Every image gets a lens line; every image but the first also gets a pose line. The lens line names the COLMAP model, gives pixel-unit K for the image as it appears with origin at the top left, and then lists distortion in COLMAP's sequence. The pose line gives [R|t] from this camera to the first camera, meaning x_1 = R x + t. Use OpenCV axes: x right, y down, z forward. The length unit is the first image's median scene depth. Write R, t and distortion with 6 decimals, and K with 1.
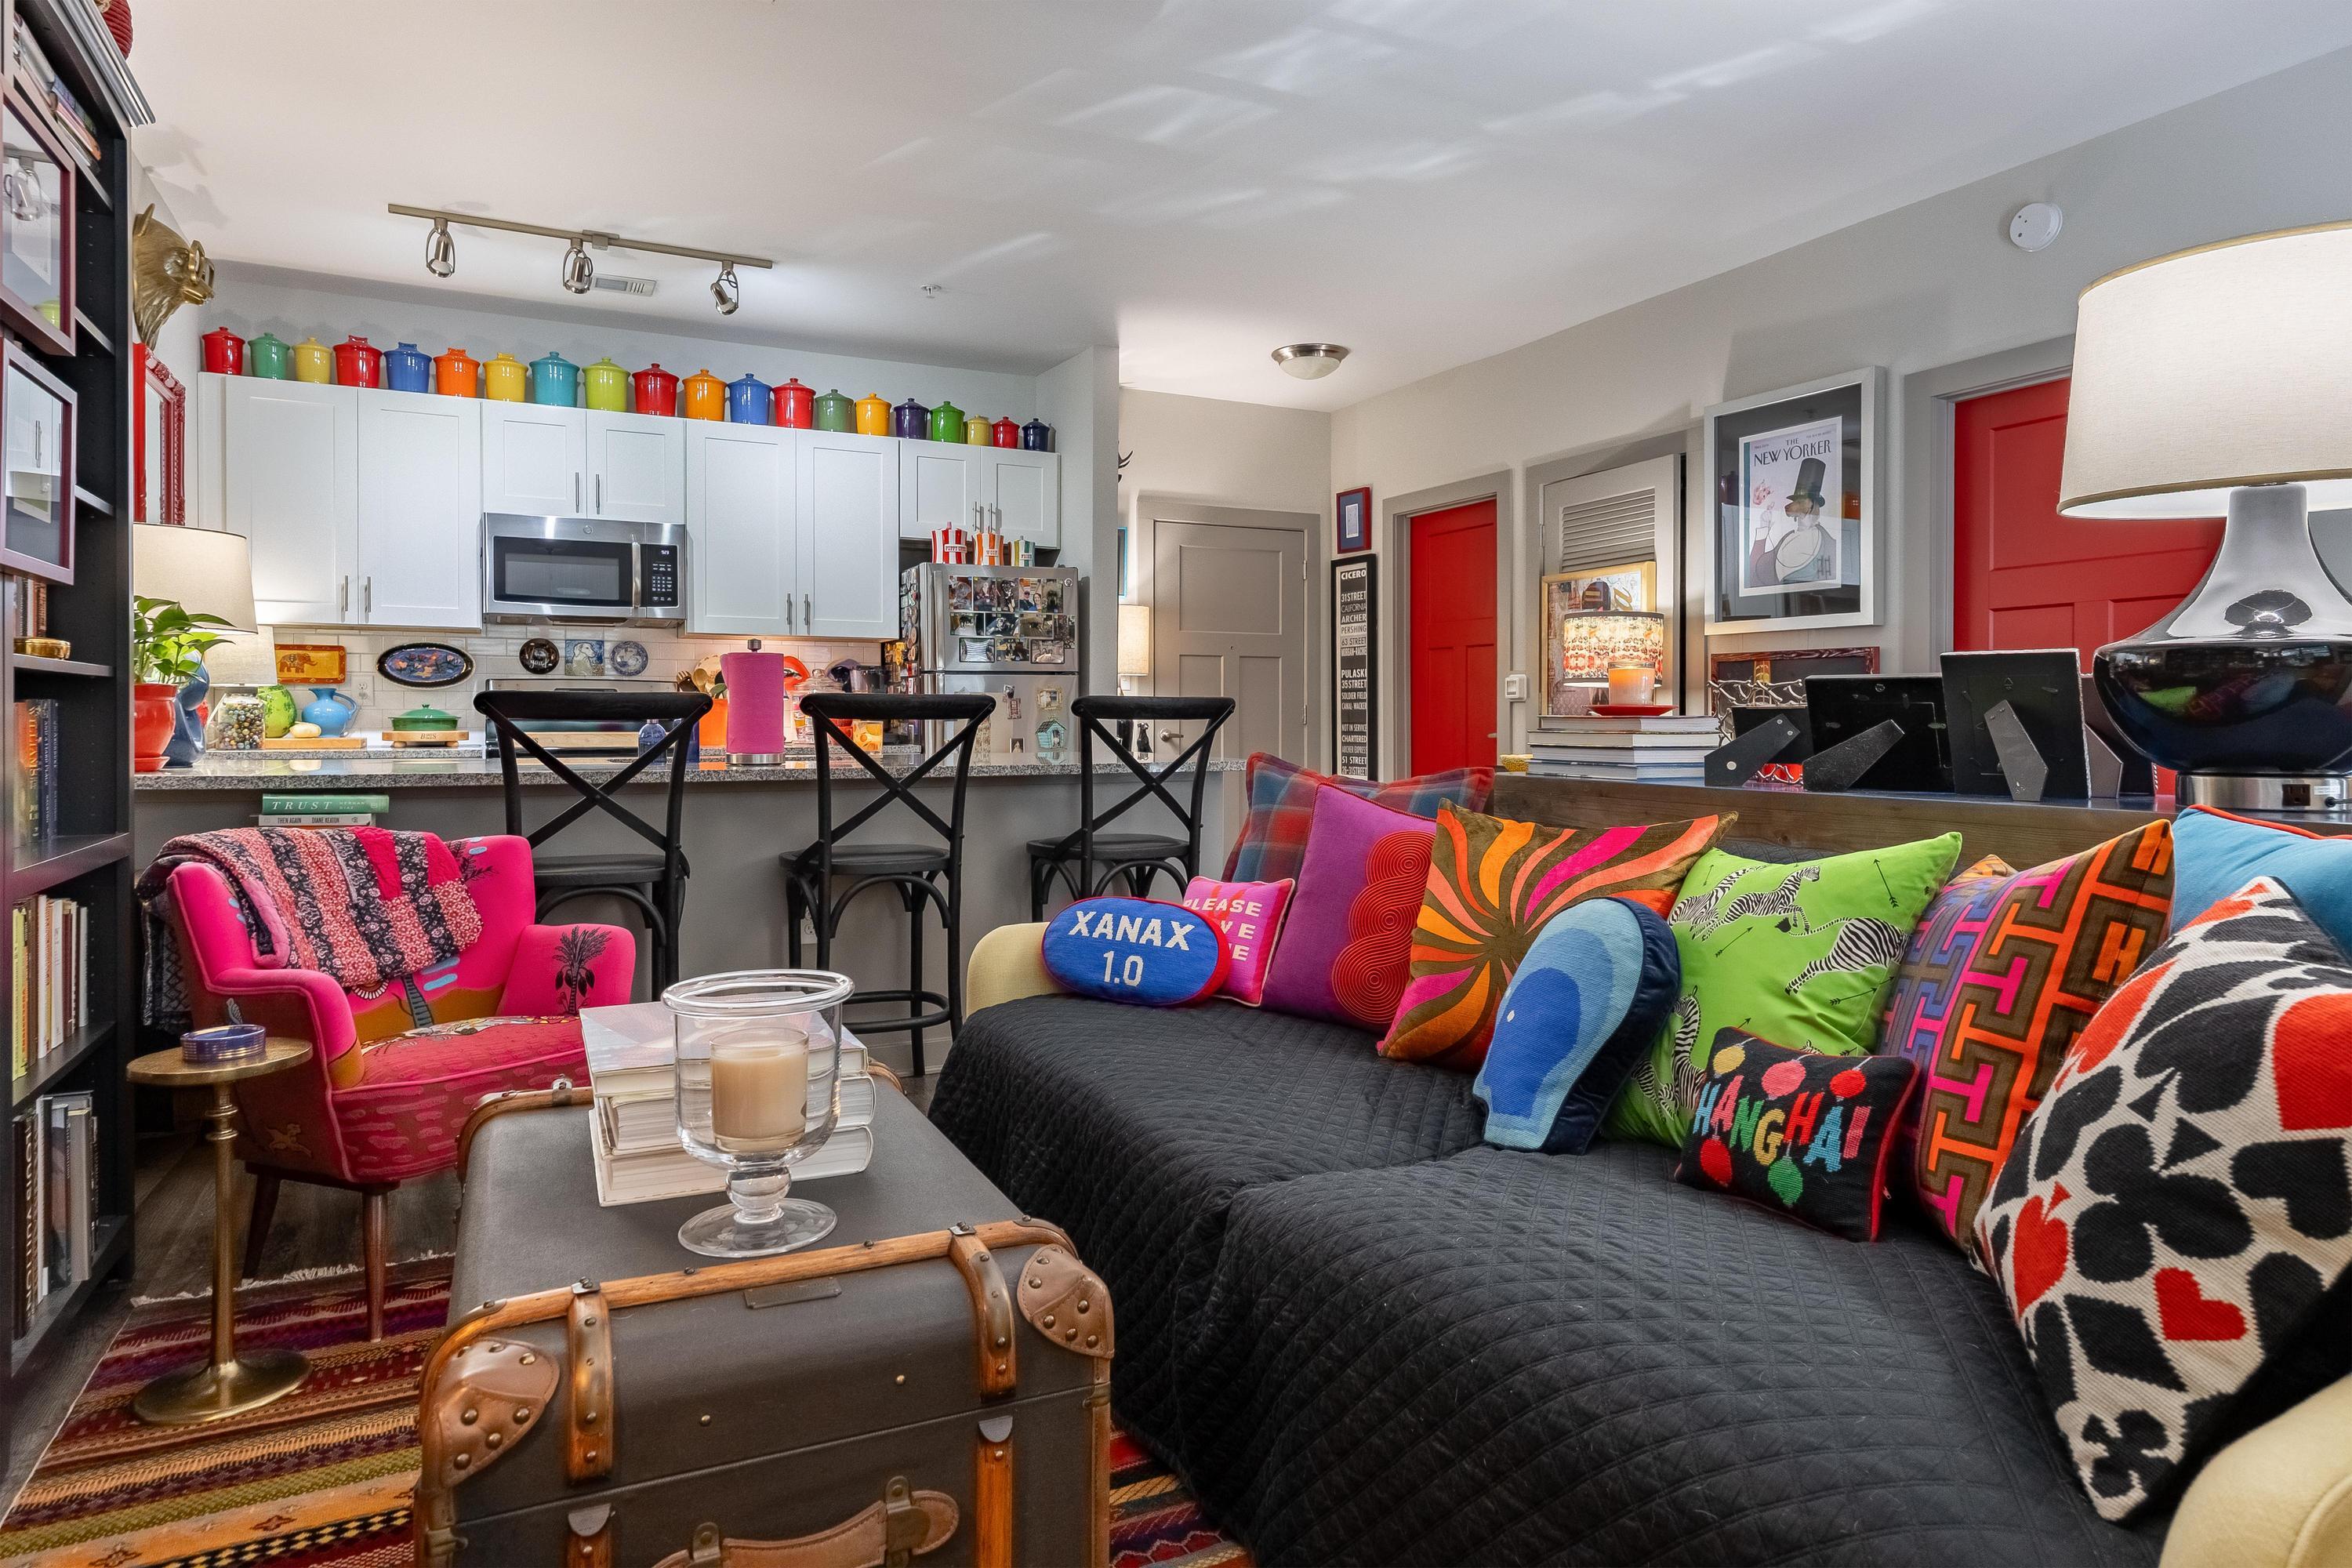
lens RADIAL K [[1359.1, 0, 1157.5], [0, 1359.1, 730.9], [0, 0, 1]] dist [0.002628, 0.000643]
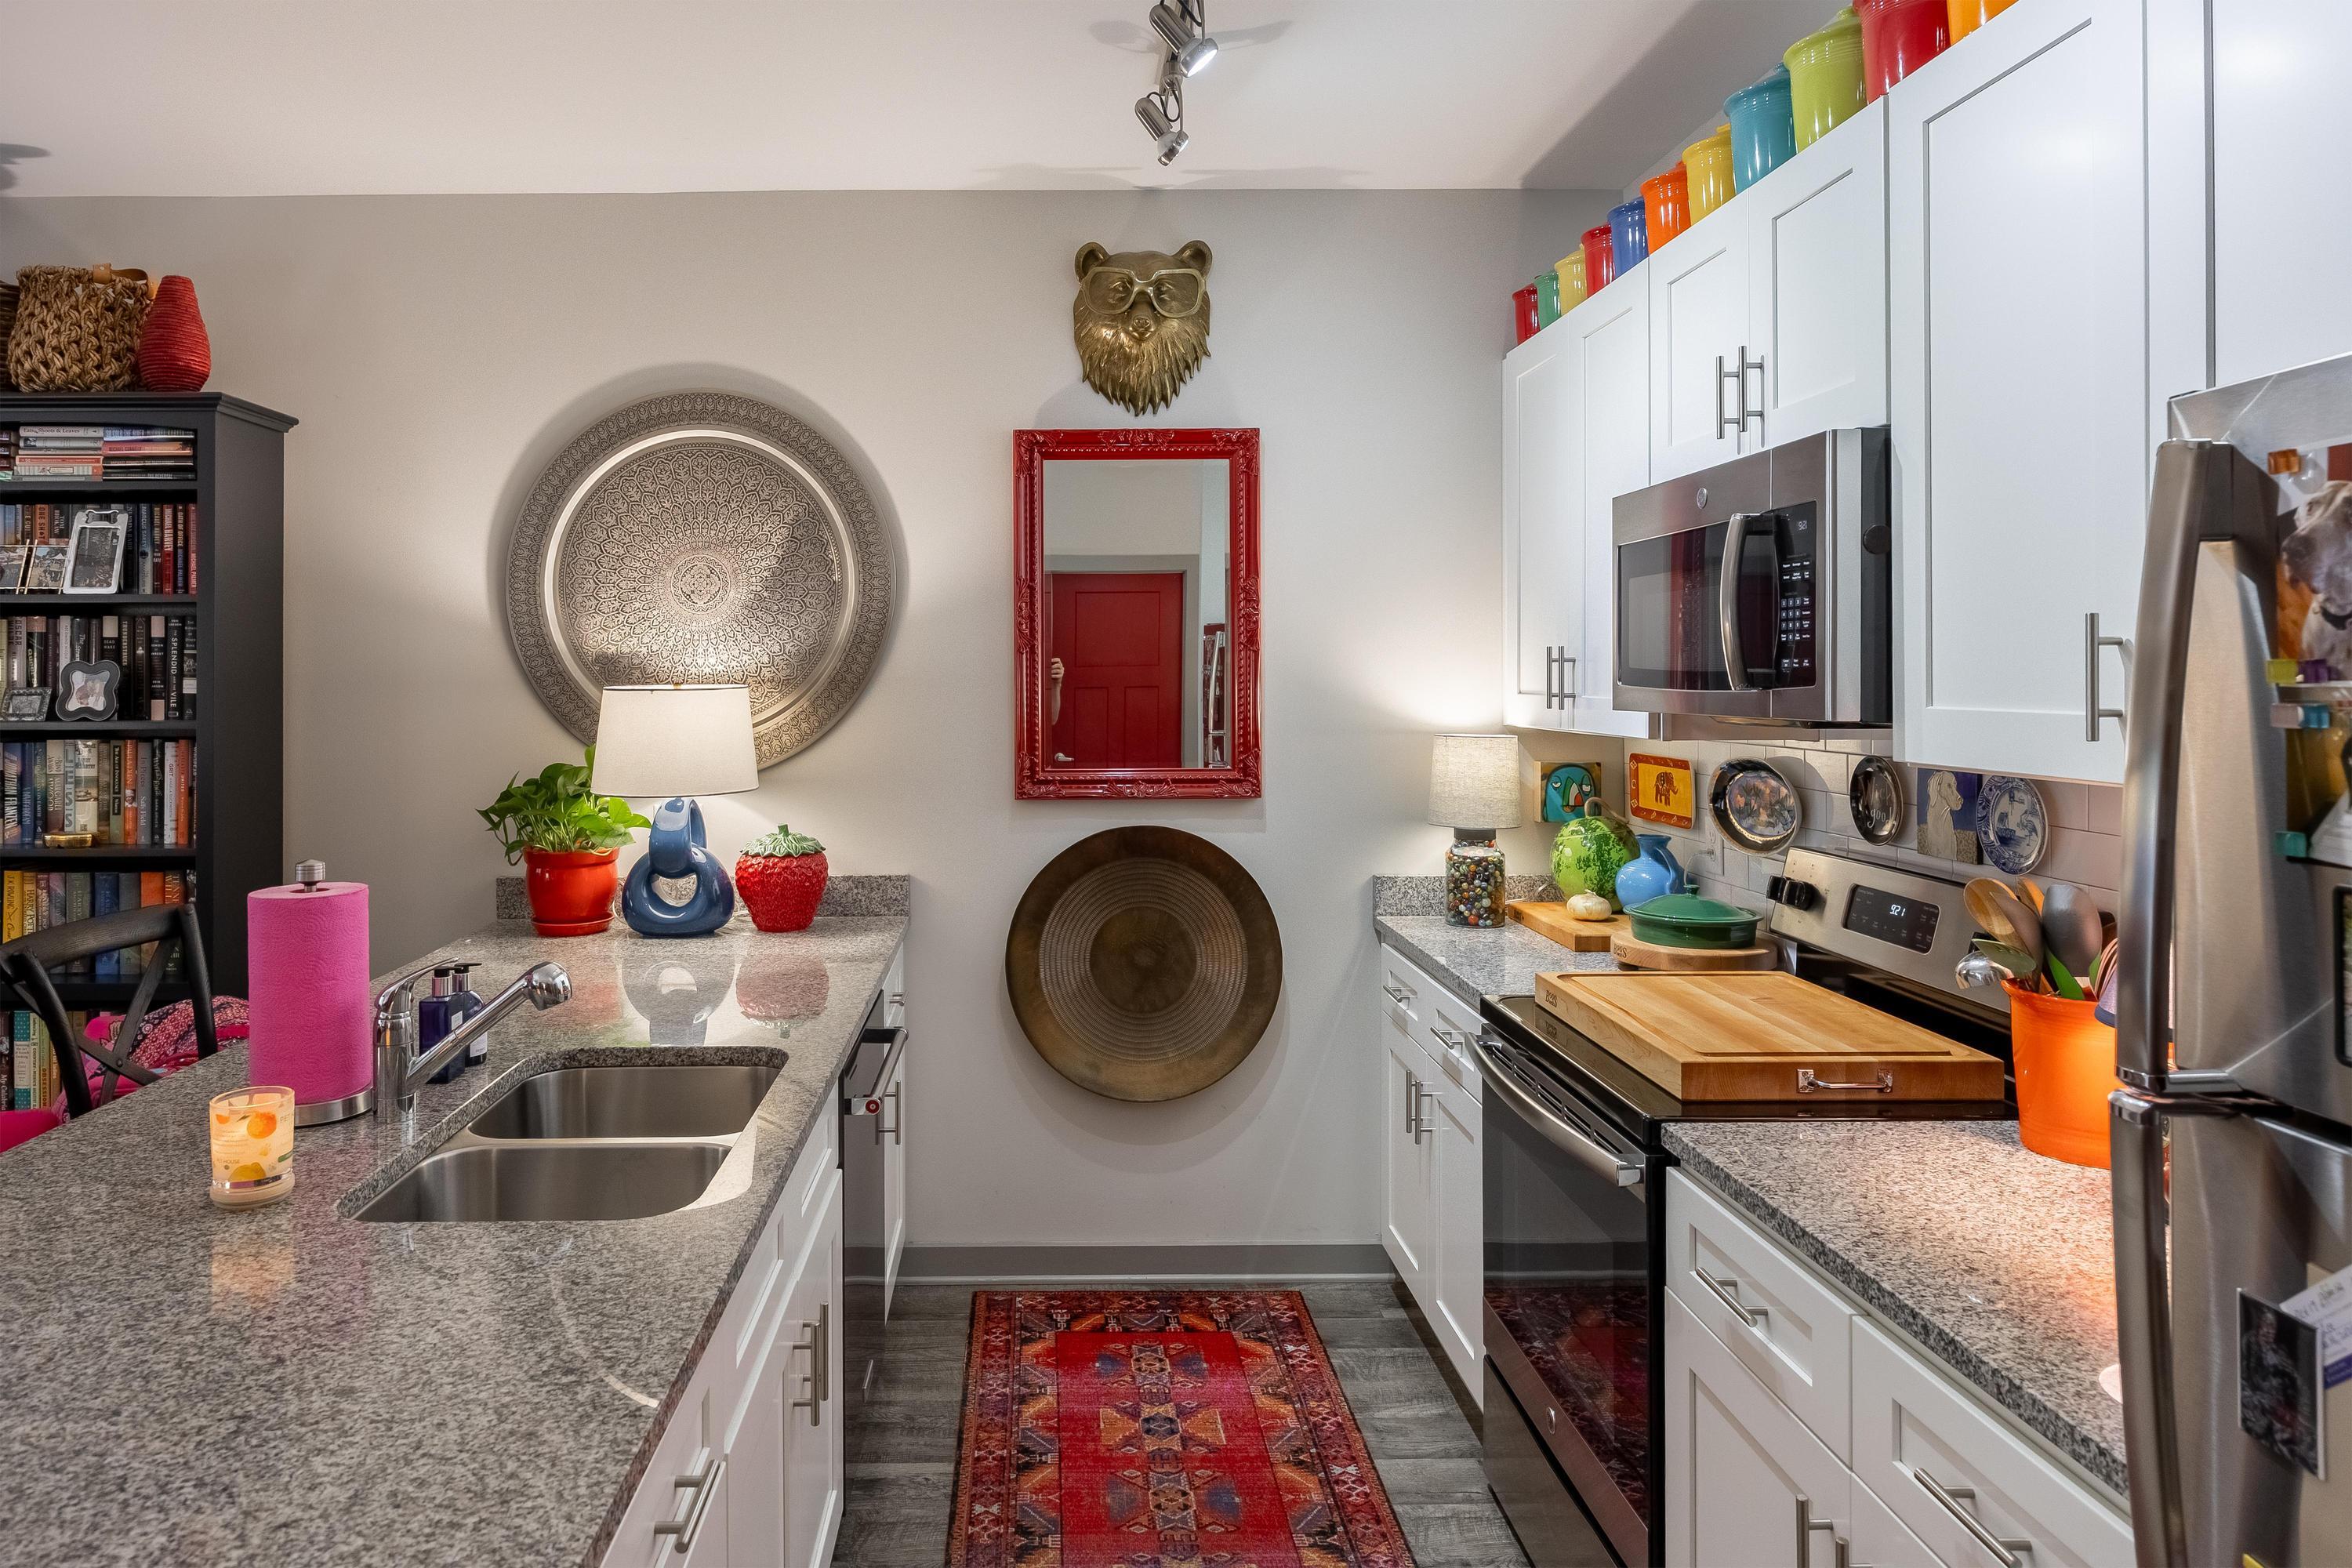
lens RADIAL K [[1468.4, 0, 1039.7], [0, 1468.4, 668.4], [0, 0, 1]] dist [-0.003454, -0.000636]
pose [[-0.433142, -0.004126, -0.901316, 0.048807], [-0.004588, 0.999987, -0.002373, -0.094069], [0.901314, 0.003107, -0.433155, 0.987849]]
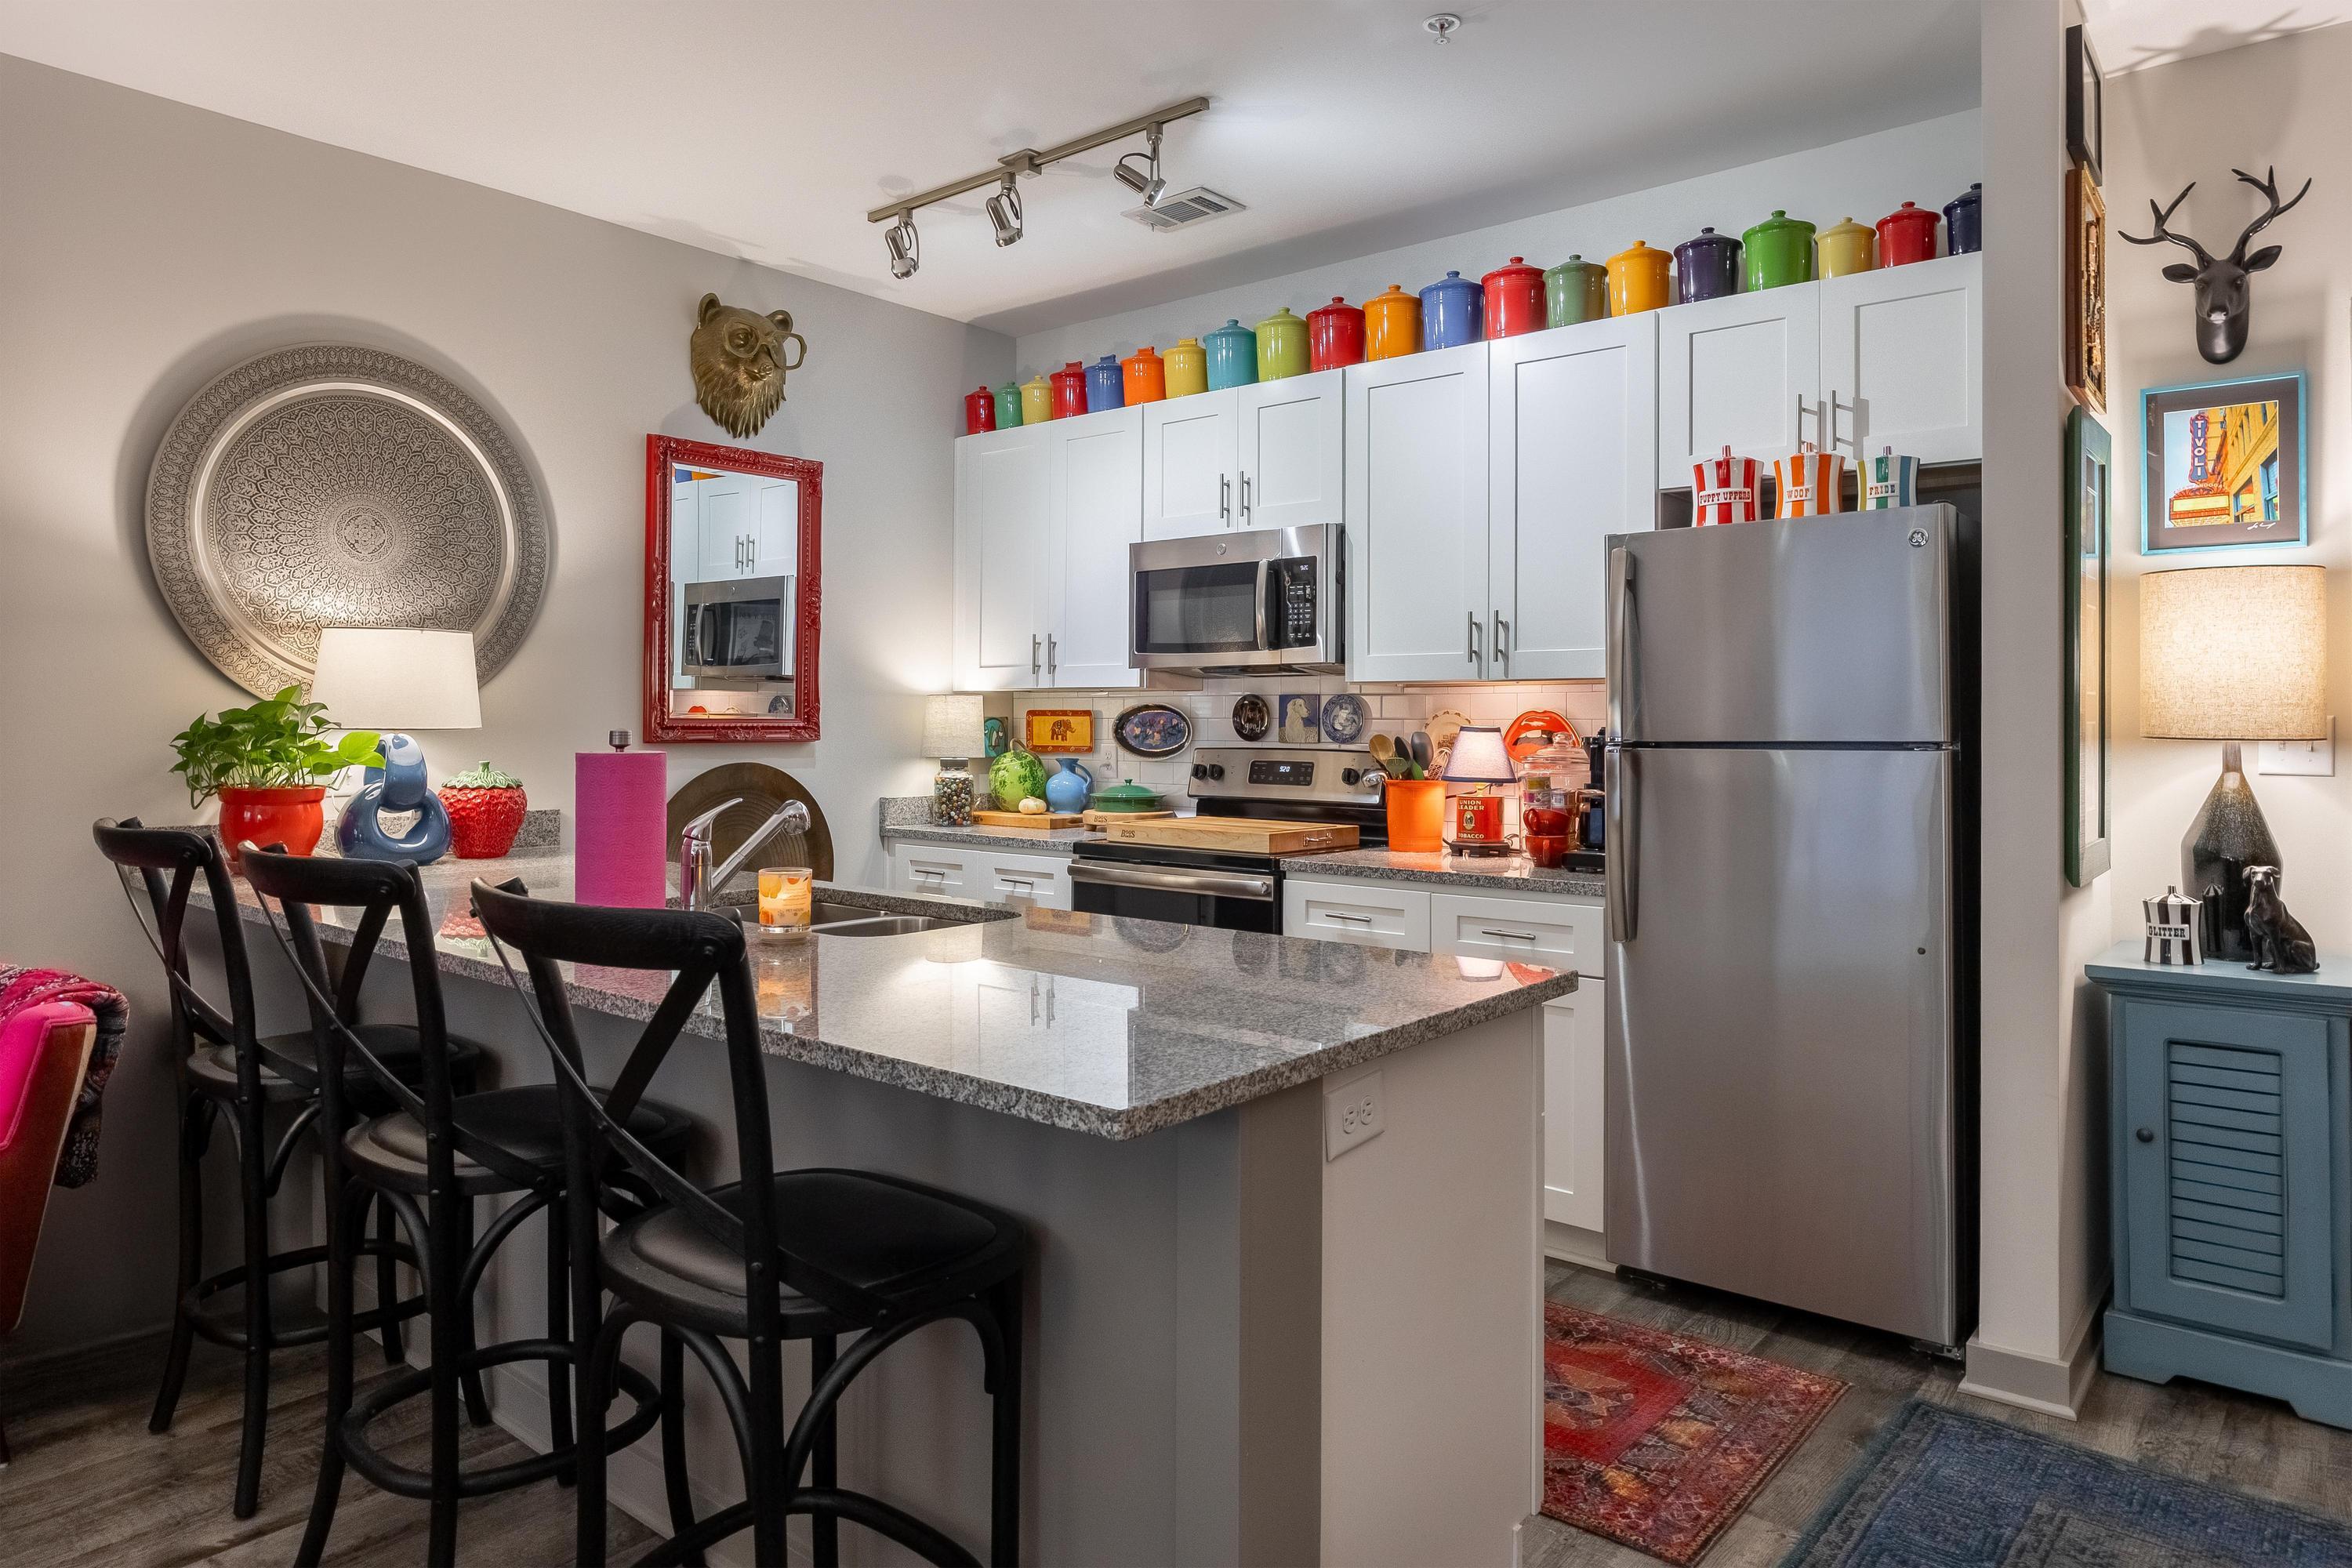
lens RADIAL K [[1455.9, 0, 1173.4], [0, 1455.9, 704.7], [0, 0, 1]] dist [-0.006735, 0.000366]
pose [[0.410565, -0.011943, -0.911753, 0.281919], [-0.013430, 0.999727, -0.019142, -0.047025], [0.911733, 0.020104, 0.410292, 0.637771]]
